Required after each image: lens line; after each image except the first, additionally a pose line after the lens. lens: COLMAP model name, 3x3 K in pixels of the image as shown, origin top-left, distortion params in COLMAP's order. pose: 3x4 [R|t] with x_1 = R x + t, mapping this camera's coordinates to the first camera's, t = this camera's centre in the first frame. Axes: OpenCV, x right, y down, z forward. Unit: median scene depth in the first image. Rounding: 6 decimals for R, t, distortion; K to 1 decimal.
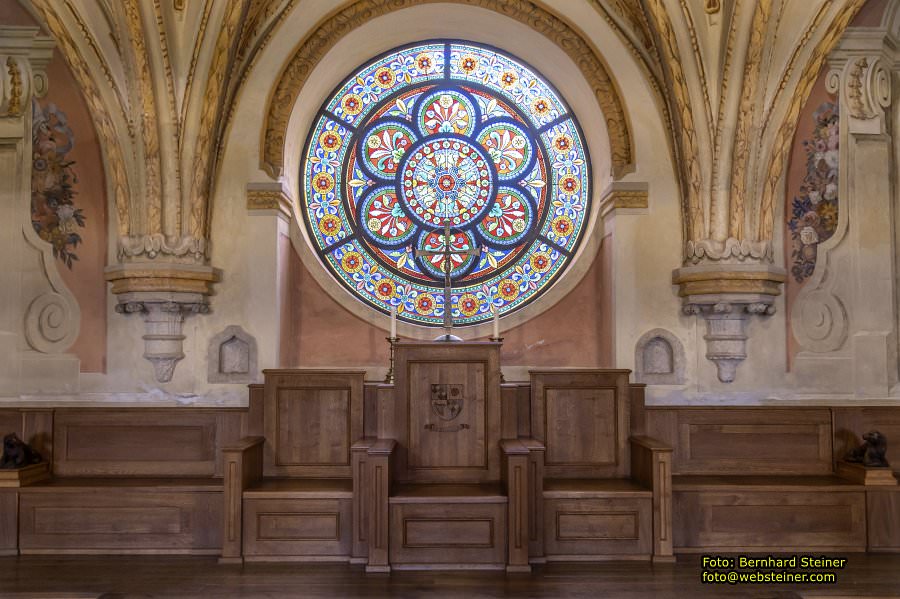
lens RADIAL K [[825.3, 0, 449.4], [0, 825.3, 301.4], [0, 0, 1]] dist [0.022429, 0.000000]
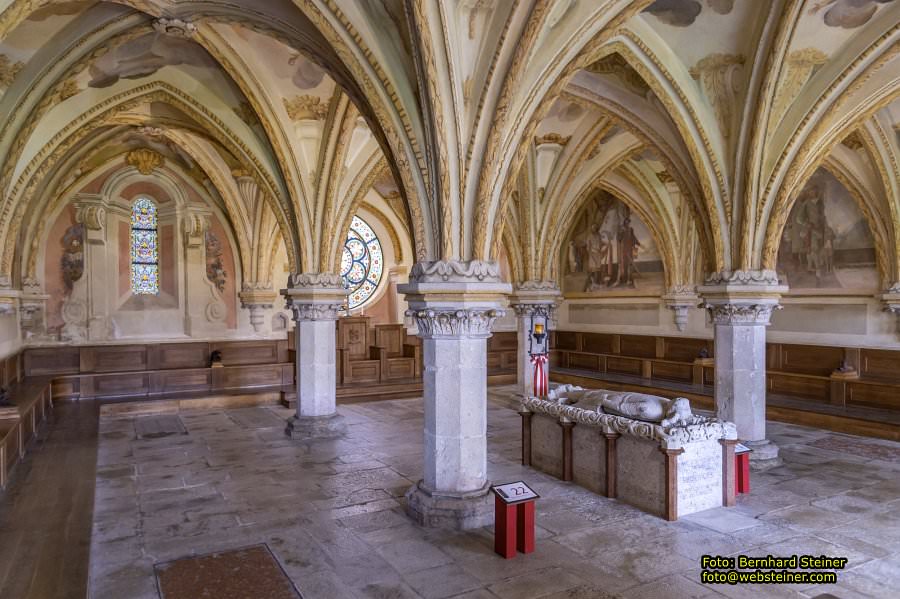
lens RADIAL K [[623.1, 0, 450.1], [0, 623.1, 300.7], [0, 0, 1]] dist [0.003858, 0.001098]
pose [[0.866173, -0.003086, 0.499735, -0.828765], [-0.021424, 0.998832, 0.043301, -0.117510], [-0.499285, -0.048212, 0.865095, -1.198477]]
